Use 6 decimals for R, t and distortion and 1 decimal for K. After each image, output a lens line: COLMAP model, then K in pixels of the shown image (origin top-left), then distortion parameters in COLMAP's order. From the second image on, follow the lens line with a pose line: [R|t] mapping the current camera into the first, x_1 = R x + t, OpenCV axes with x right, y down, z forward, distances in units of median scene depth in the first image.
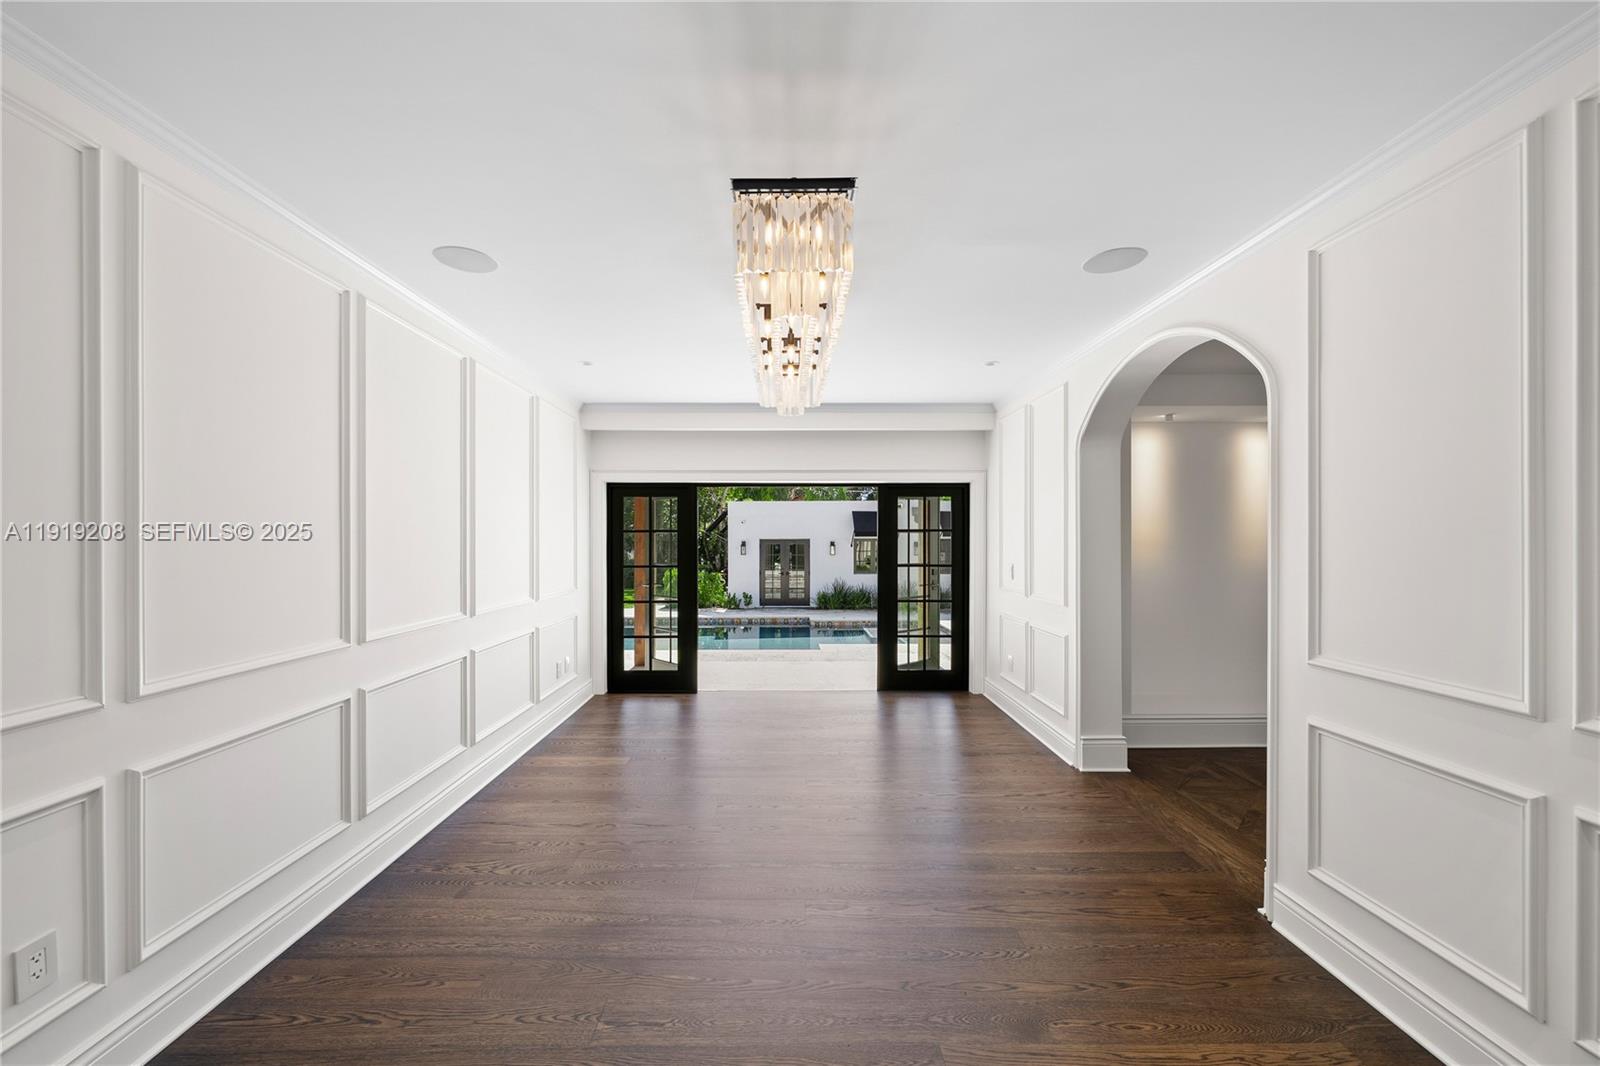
lens RADIAL K [[606.5, 0, 795.0], [0, 606.5, 537.8], [0, 0, 1]] dist [0.000968, 0.000082]
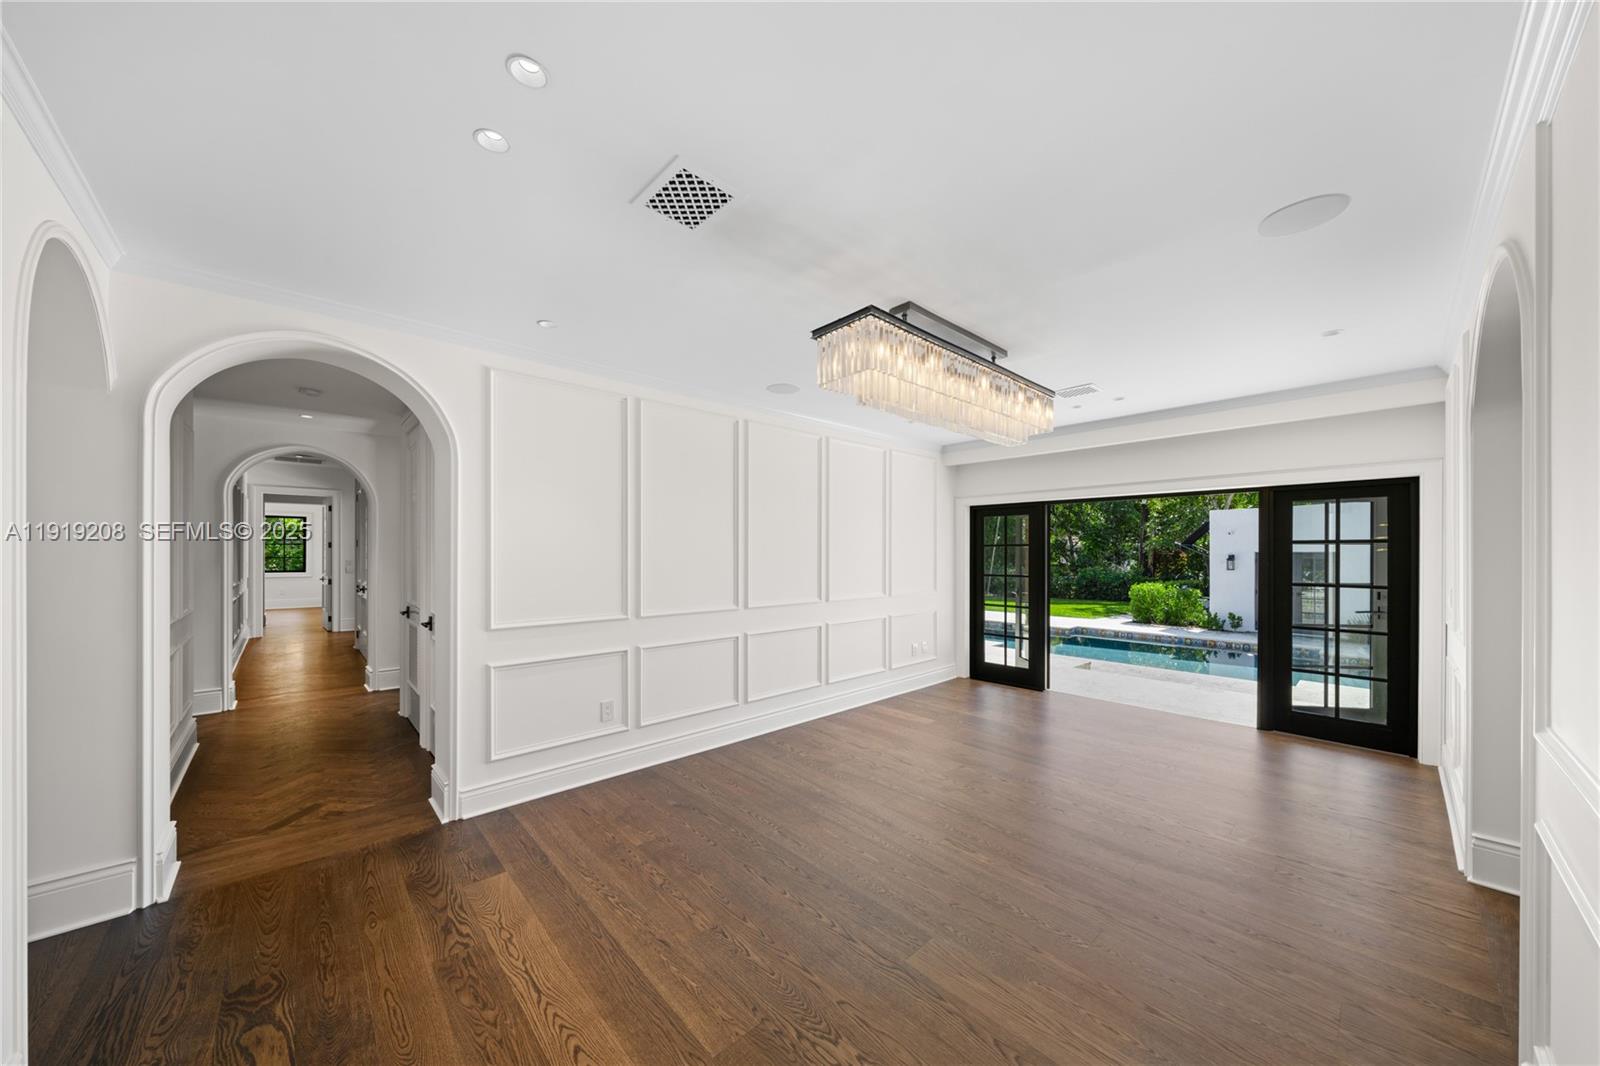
lens RADIAL K [[547.6, 0, 797.1], [0, 547.6, 547.0], [0, 0, 1]] dist [-0.000723, -0.000043]
pose [[0.674176, -0.006524, -0.738542, 0.761104], [0.001168, 0.999969, -0.007766, -0.000106], [0.738570, 0.004373, 0.674163, -0.014330]]
